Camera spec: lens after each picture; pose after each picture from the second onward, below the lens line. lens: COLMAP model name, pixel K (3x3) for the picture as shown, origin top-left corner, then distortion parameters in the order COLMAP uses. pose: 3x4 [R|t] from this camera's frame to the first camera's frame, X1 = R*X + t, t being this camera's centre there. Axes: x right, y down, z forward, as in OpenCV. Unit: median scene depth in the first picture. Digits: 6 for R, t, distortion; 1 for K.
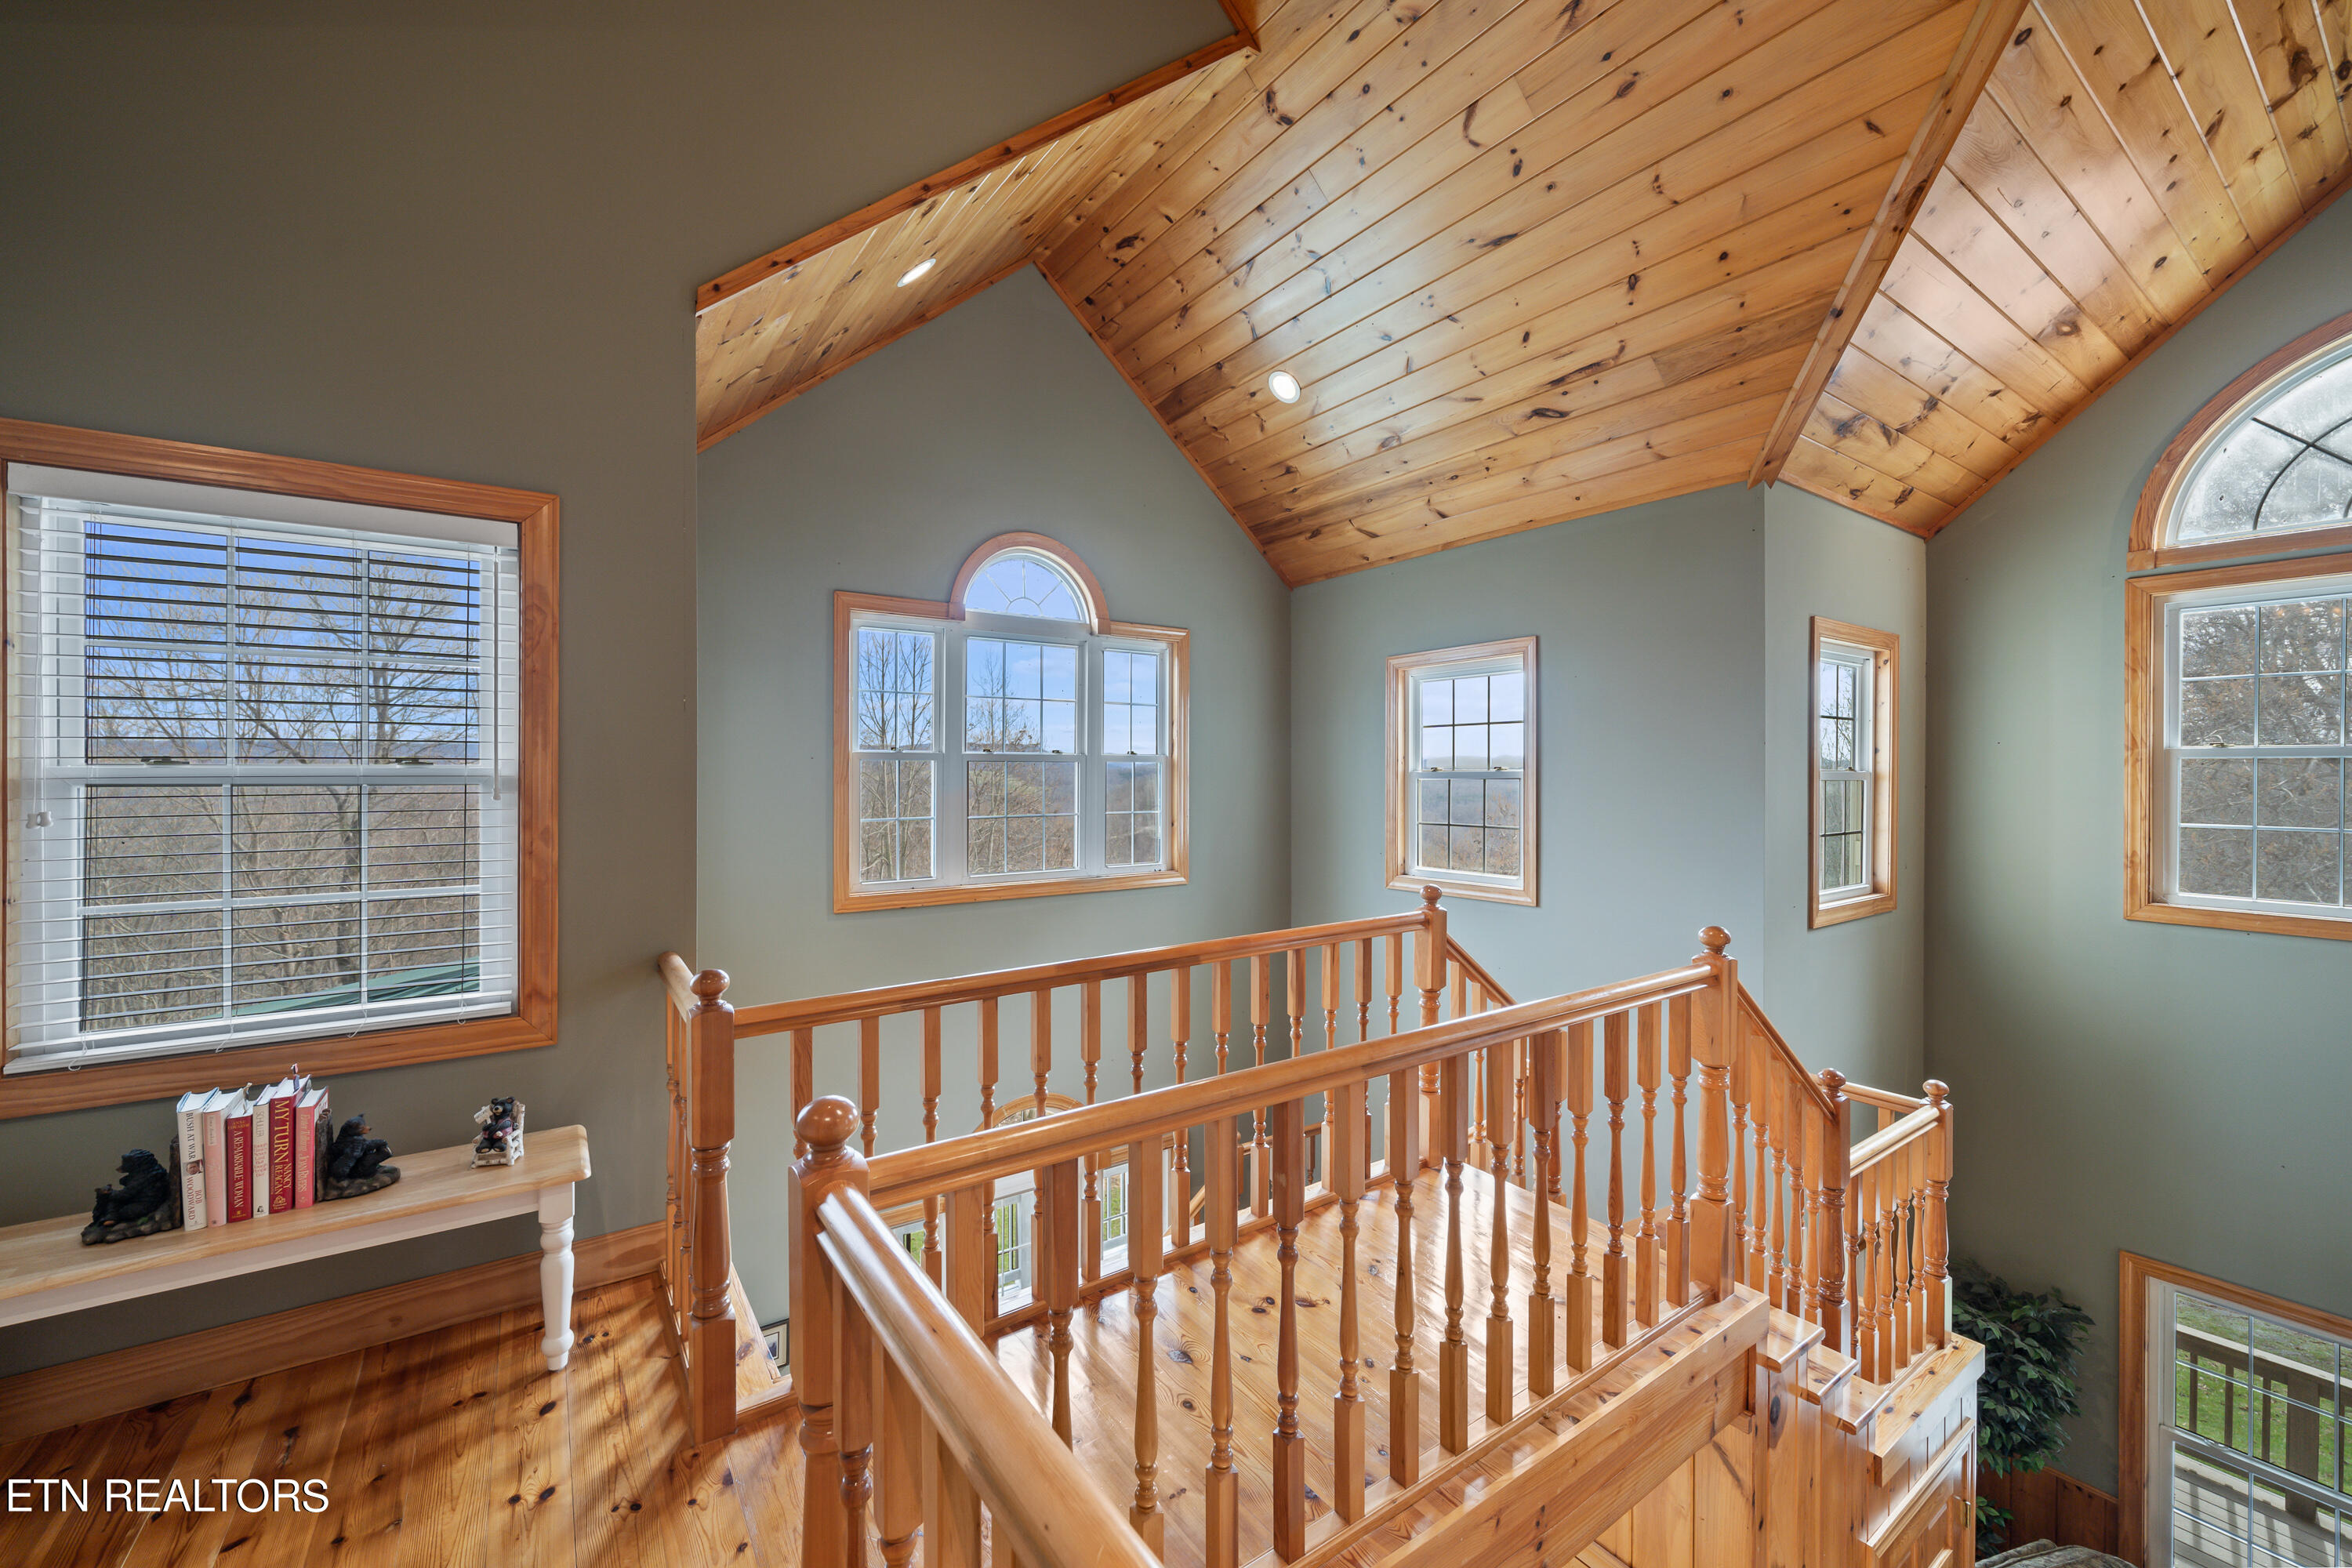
lens RADIAL K [[929.4, 0, 1175.1], [0, 929.4, 793.5], [0, 0, 1]] dist [-0.000027, 0.000315]
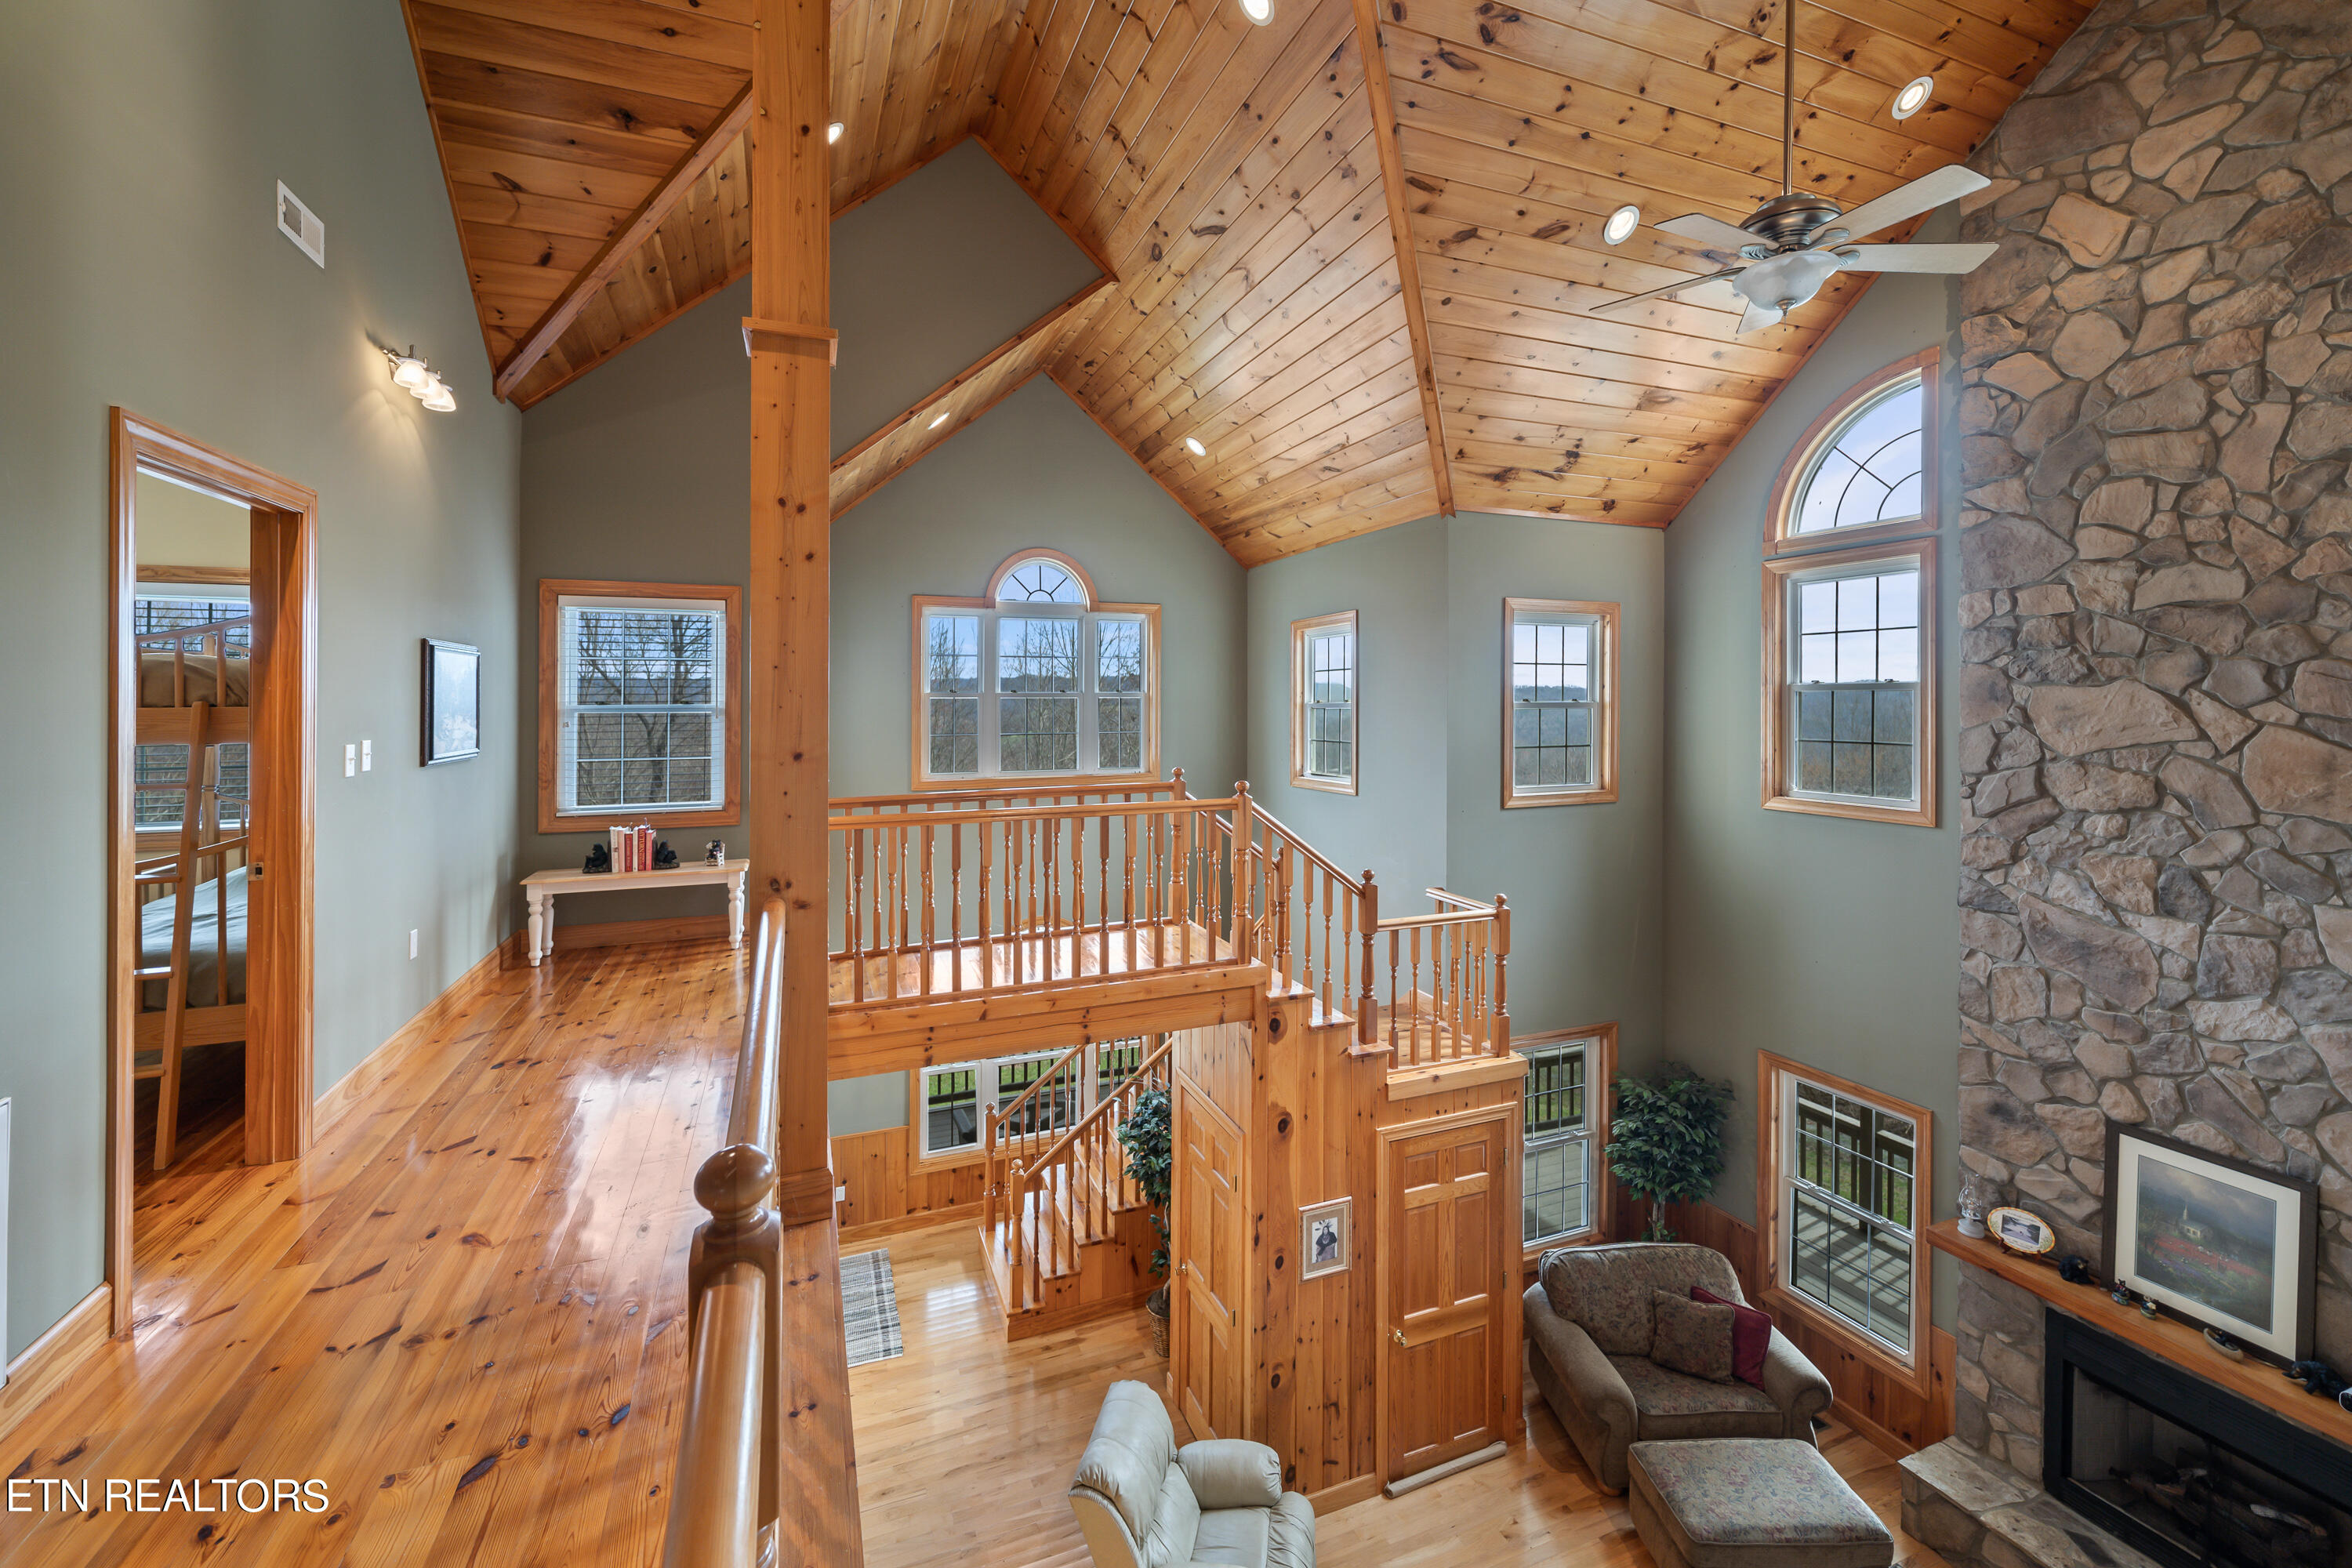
lens RADIAL K [[948.6, 0, 1180.3], [0, 948.6, 715.9], [0, 0, 1]] dist [-0.000958, 0.000076]
pose [[0.975853, -0.001403, -0.218423, 0.430059], [-0.000432, 0.999965, -0.008352, 0.009405], [0.218427, 0.008245, 0.975818, -0.497113]]
